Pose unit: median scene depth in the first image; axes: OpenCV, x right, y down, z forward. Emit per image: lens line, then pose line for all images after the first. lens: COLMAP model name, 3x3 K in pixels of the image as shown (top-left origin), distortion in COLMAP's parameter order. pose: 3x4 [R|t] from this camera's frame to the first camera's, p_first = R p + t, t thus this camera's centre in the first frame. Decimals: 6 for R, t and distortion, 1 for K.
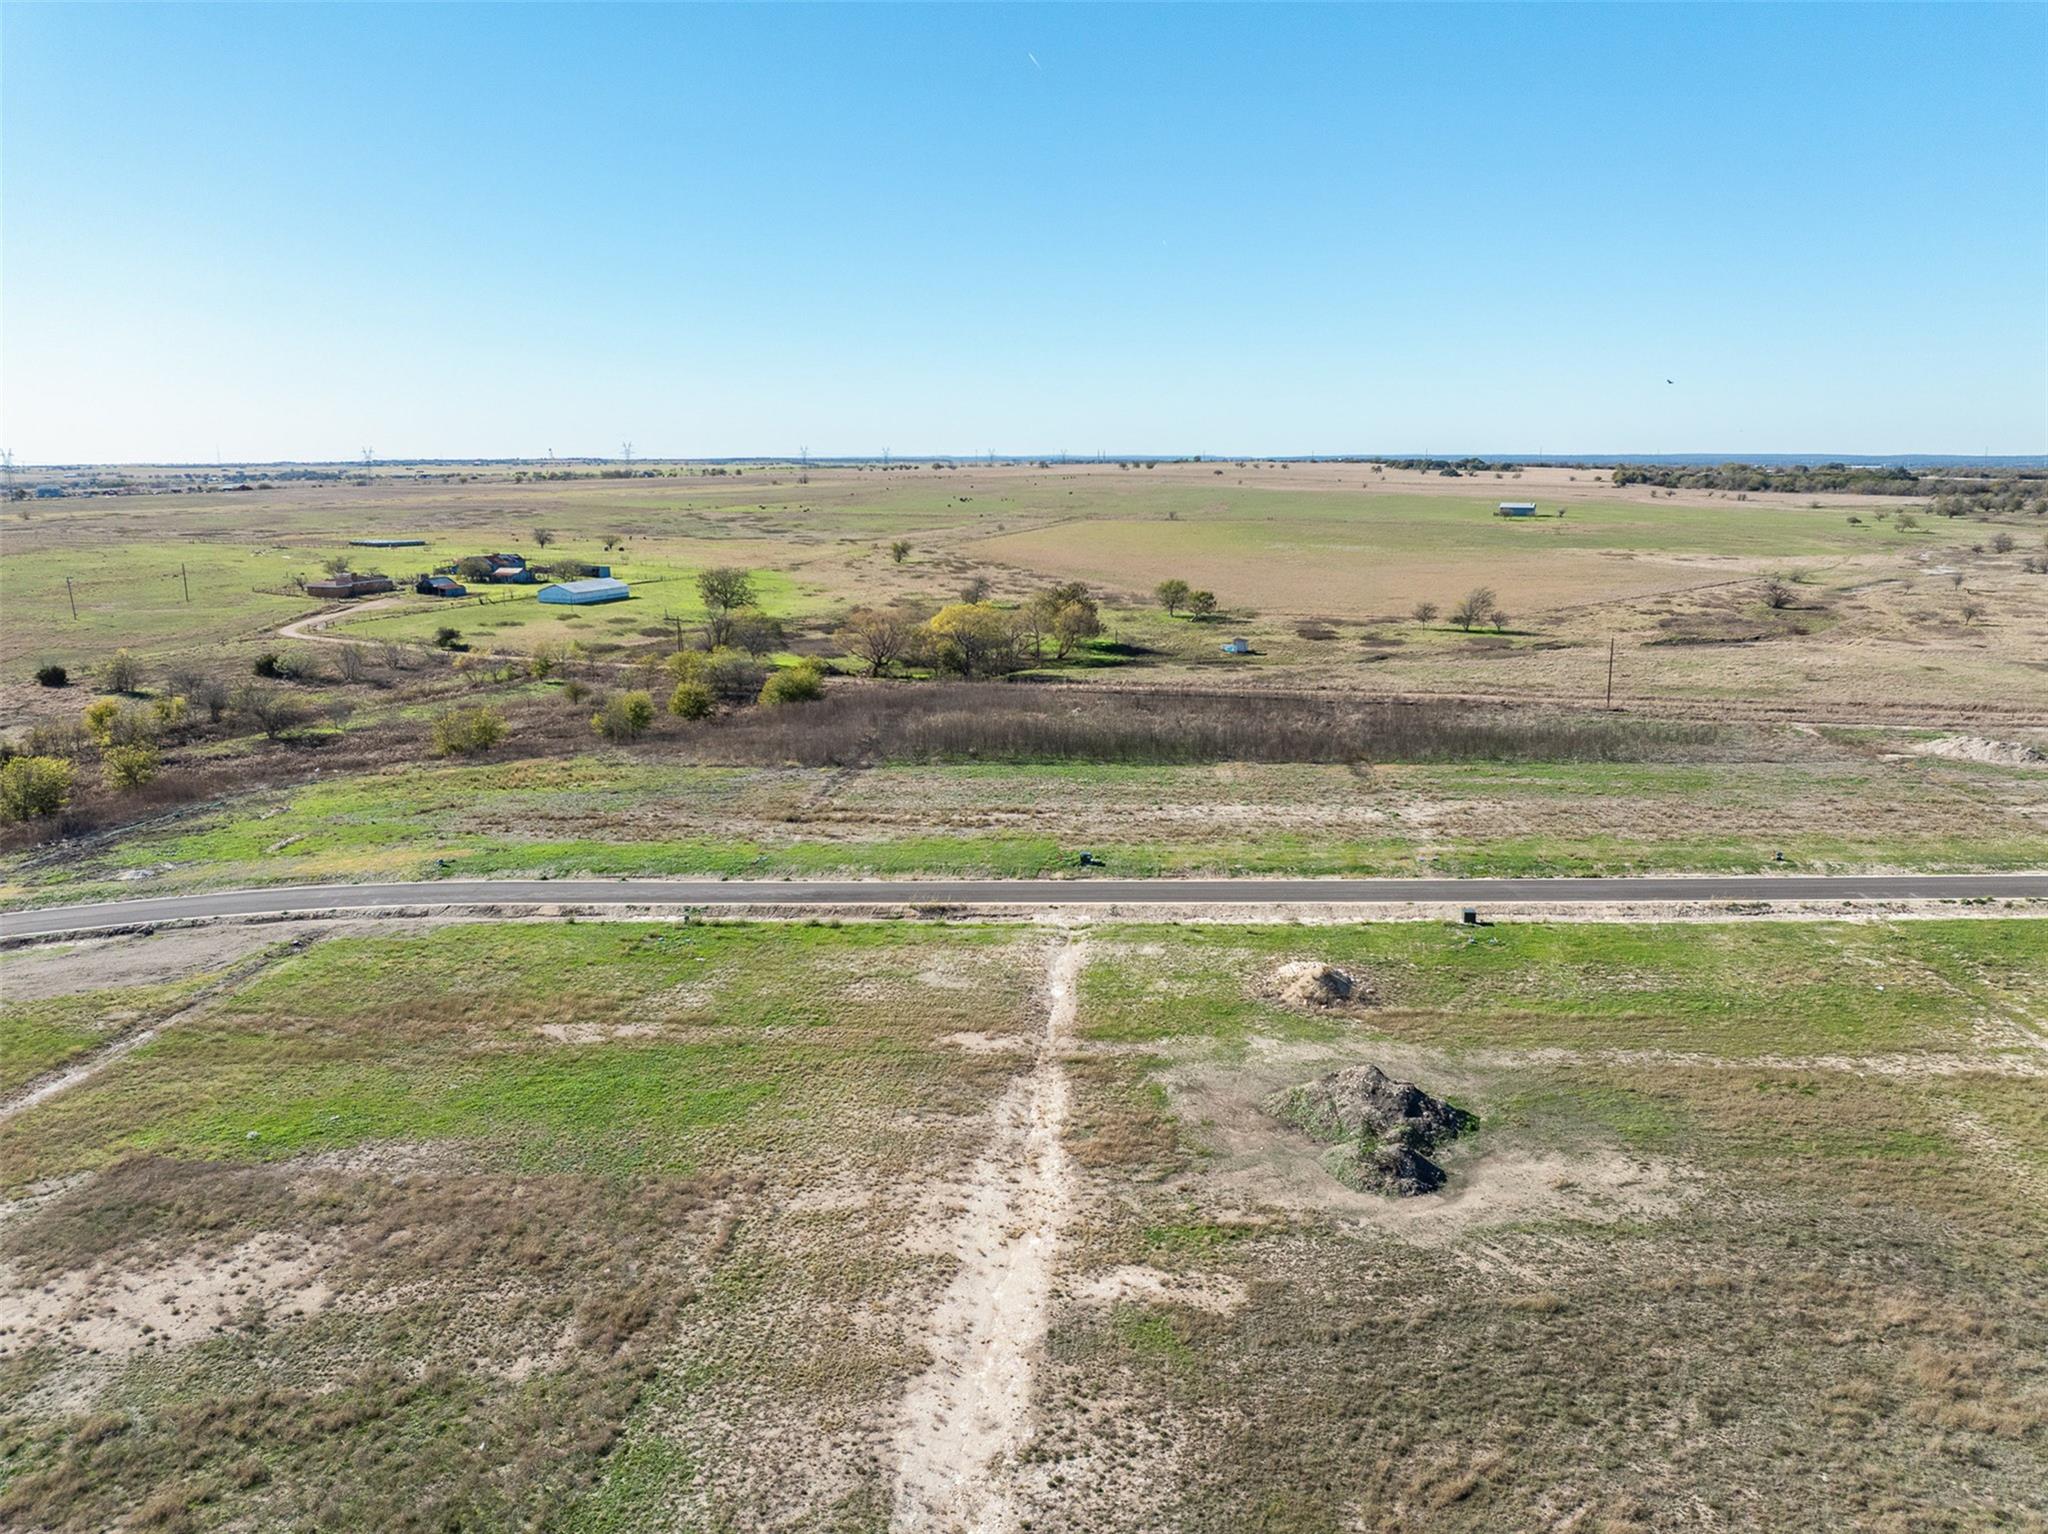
lens RADIAL K [[1171.0, 0, 1024.0], [0, 1171.0, 767.0], [0, 0, 1]] dist [-0.019344, -0.004596]
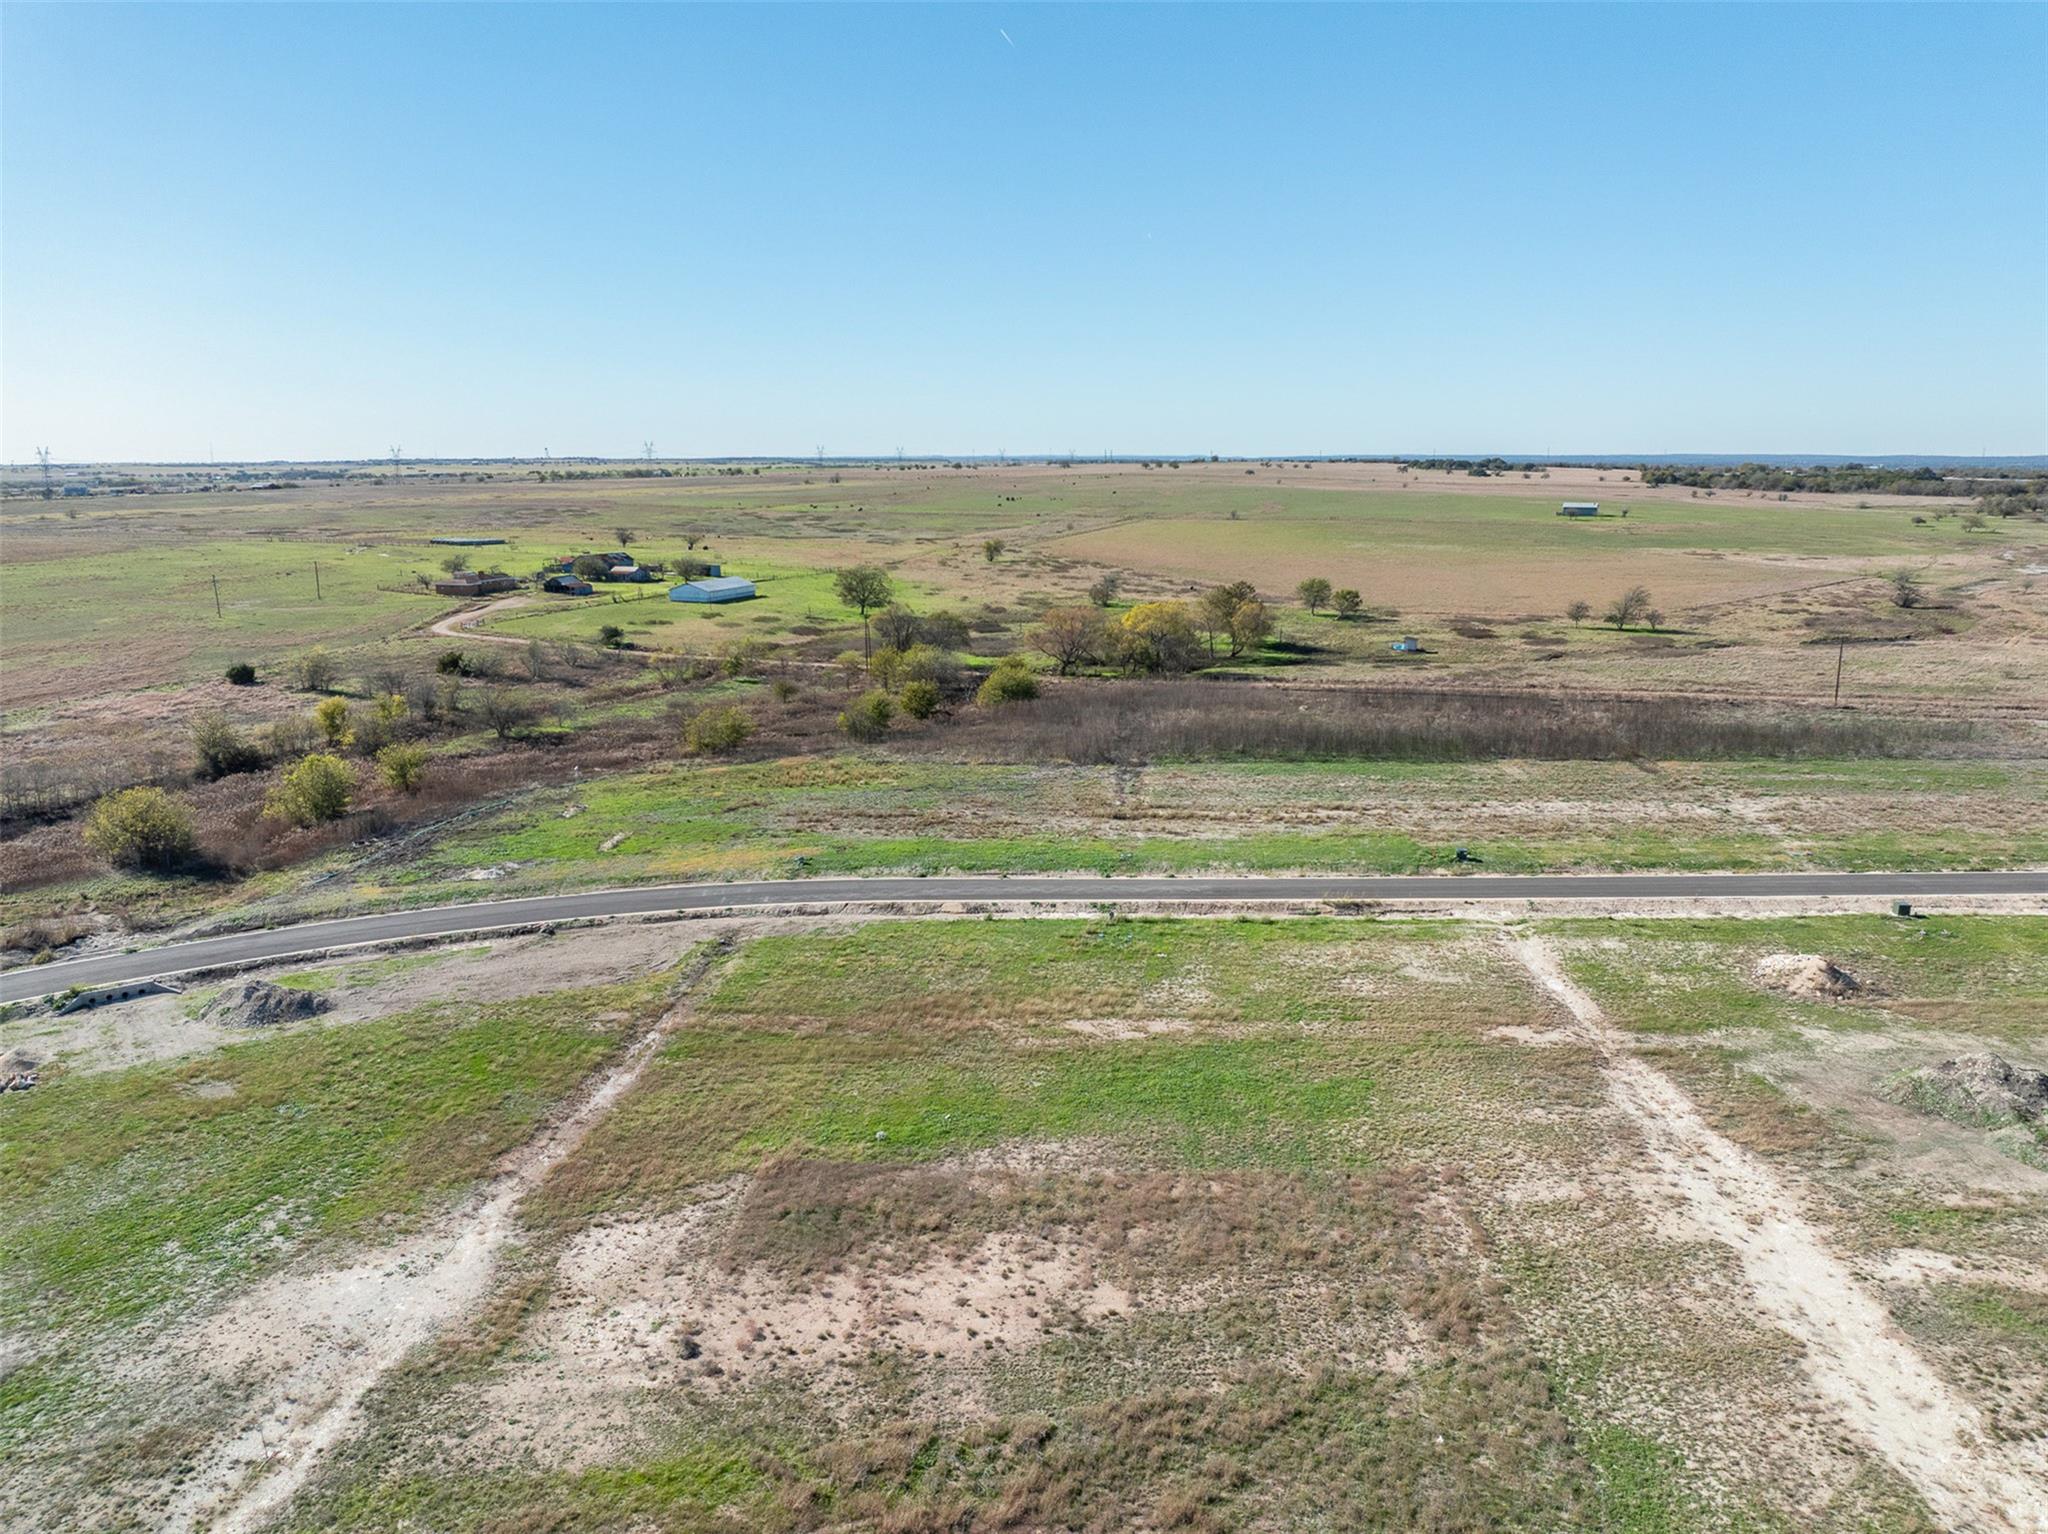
lens RADIAL K [[1171.0, 0, 1024.0], [0, 1171.0, 767.0], [0, 0, 1]] dist [-0.019344, -0.004596]
pose [[0.999963, -0.001330, 0.008498, -0.145114], [0.001329, 0.999999, 0.000110, 0.001088], [-0.008498, -0.000098, 0.999964, 0.000242]]
